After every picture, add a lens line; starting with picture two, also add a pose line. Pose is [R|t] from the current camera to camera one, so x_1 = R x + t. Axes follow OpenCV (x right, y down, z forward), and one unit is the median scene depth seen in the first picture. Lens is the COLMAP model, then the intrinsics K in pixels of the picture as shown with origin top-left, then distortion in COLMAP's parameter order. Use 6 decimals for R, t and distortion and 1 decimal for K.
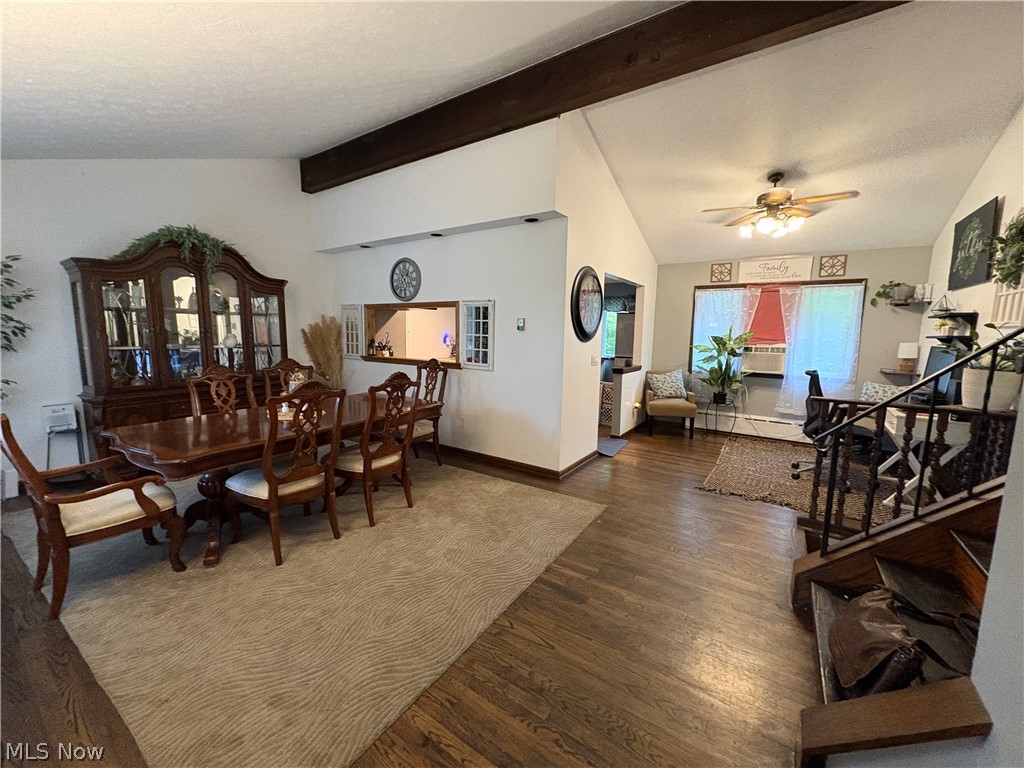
lens RADIAL K [[404.4, 0, 510.9], [0, 404.4, 382.5], [0, 0, 1]] dist [0.002760, -0.000477]
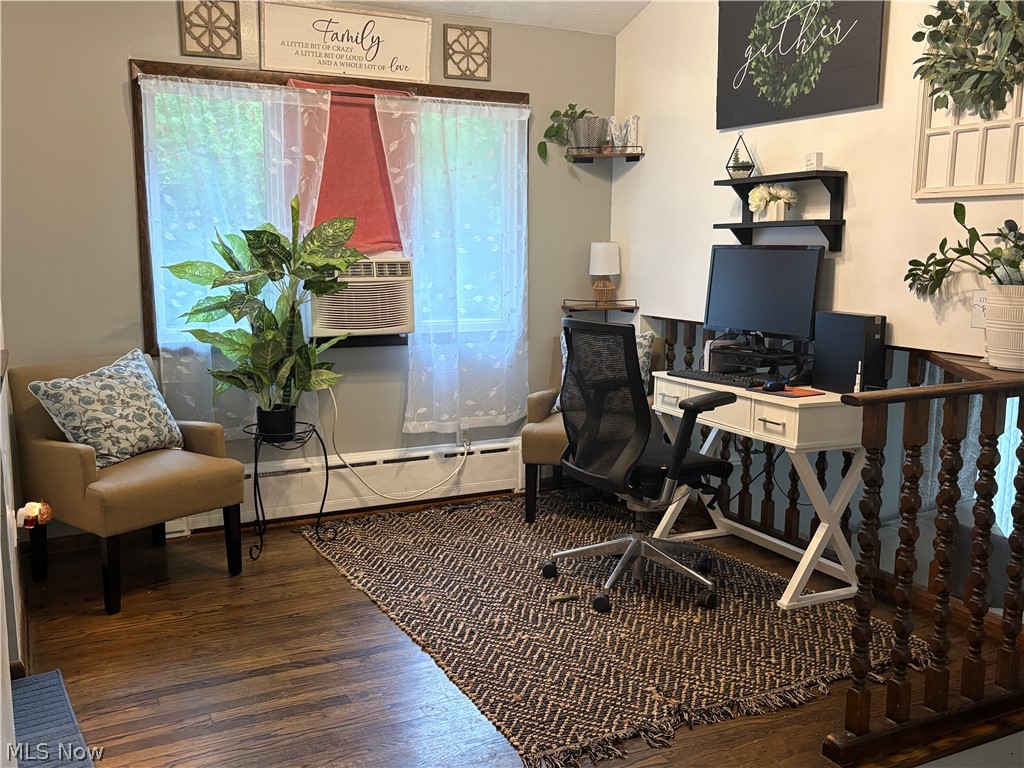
lens RADIAL K [[944.9, 0, 511.5], [0, 944.9, 387.6], [0, 0, 1]] dist [0.041375, 0.000000]
pose [[0.484061, -0.148750, 0.862298, -0.046703], [0.116969, 0.987601, 0.104703, -0.050655], [-0.867181, 0.050180, 0.495459, 0.487854]]
